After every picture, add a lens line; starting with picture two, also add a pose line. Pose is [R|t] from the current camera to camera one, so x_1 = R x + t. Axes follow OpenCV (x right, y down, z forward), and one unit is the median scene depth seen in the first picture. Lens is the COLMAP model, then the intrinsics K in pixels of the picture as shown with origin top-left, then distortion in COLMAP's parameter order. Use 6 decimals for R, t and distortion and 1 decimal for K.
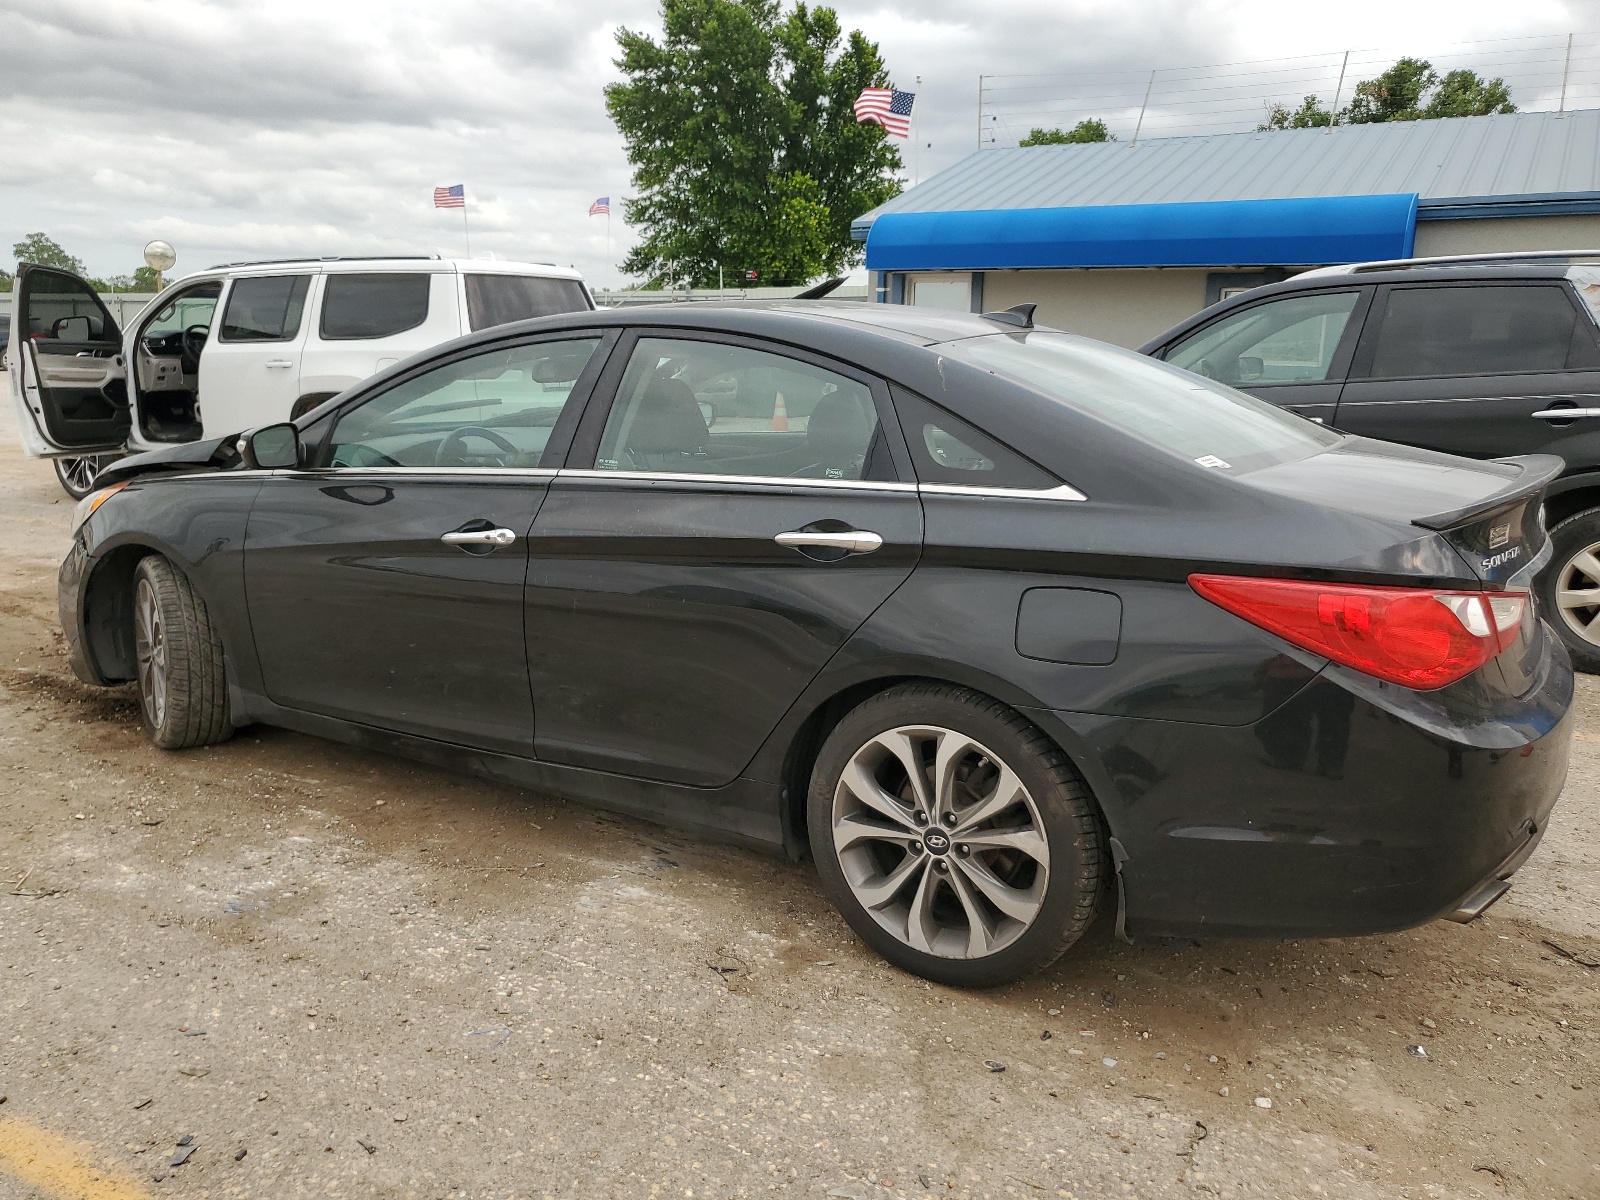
lens RADIAL K [[1439.2, 0, 800.5], [0, 1439.2, 600.5], [0, 0, 1]] dist [0.012809, 0.012535]
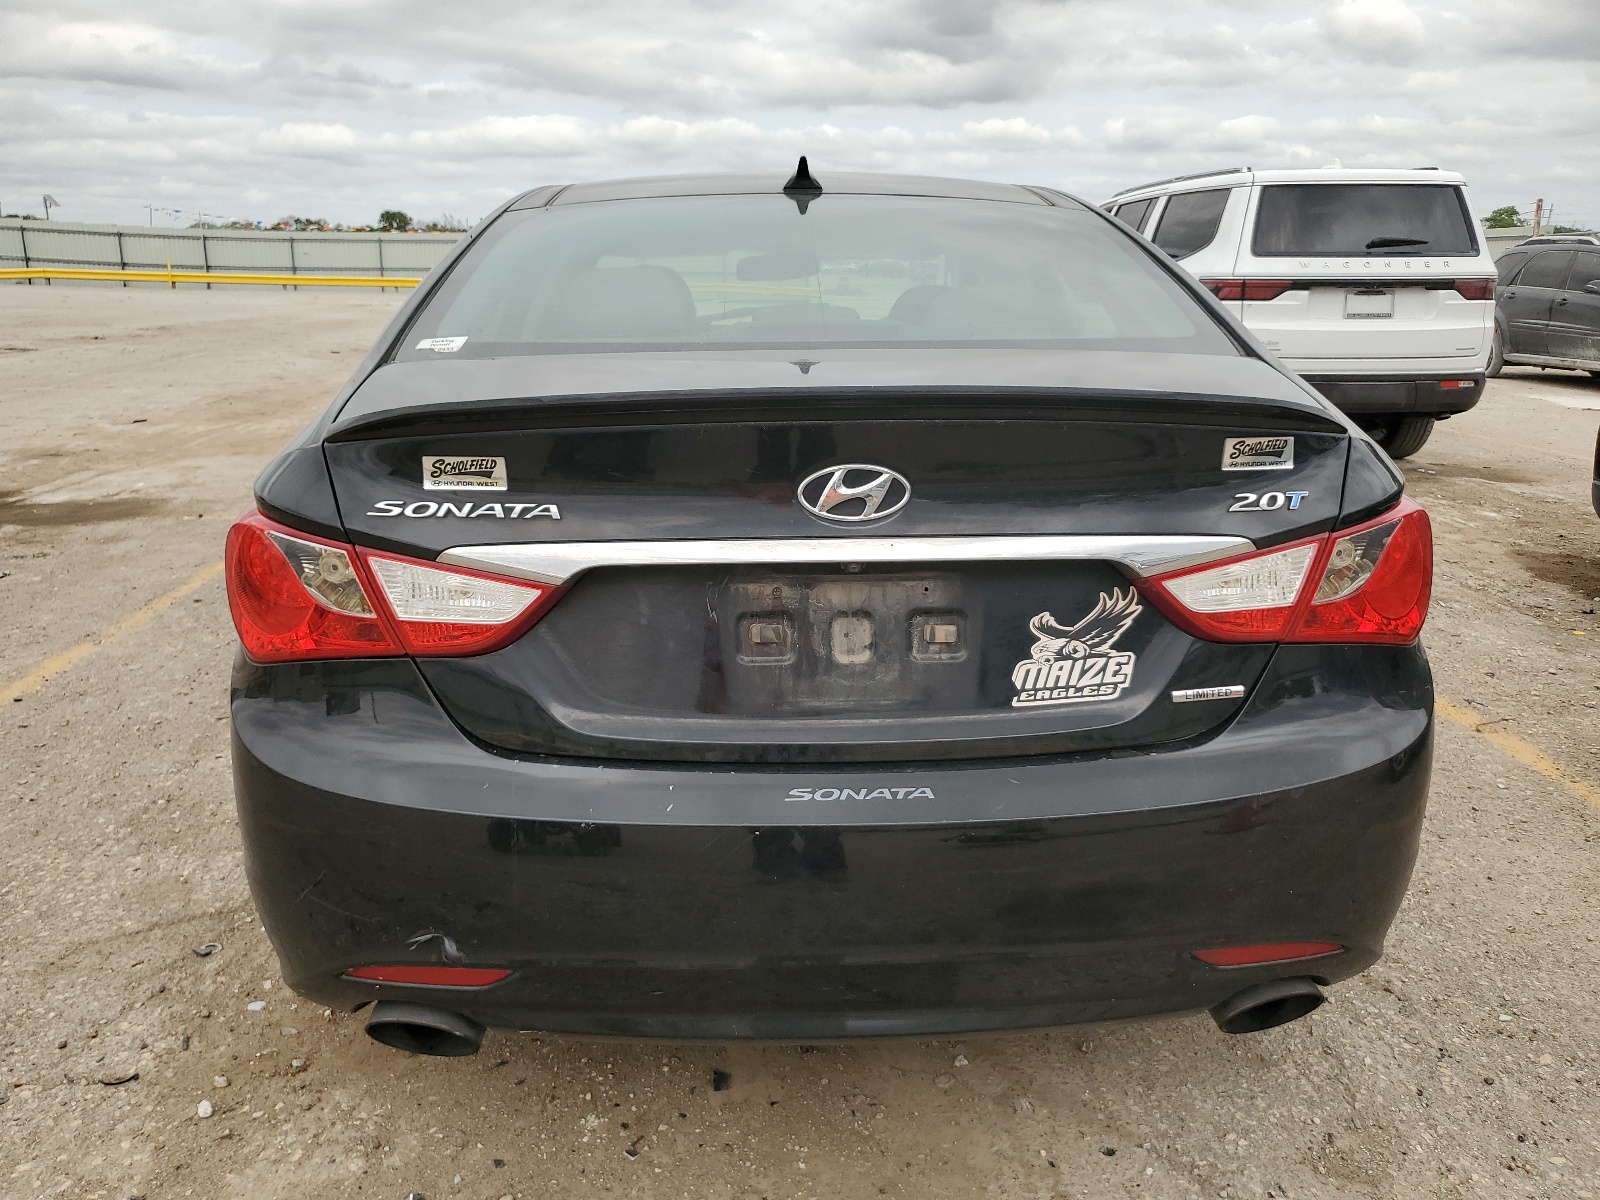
lens RADIAL K [[1233.9, 0, 794.2], [0, 1233.9, 596.9], [0, 0, 1]] dist [0.016463, -0.001244]
pose [[0.536497, 0.241098, -0.808729, 1.068837], [-0.155640, 0.970150, 0.185972, -0.188313], [0.829426, 0.026097, 0.558007, 0.819463]]
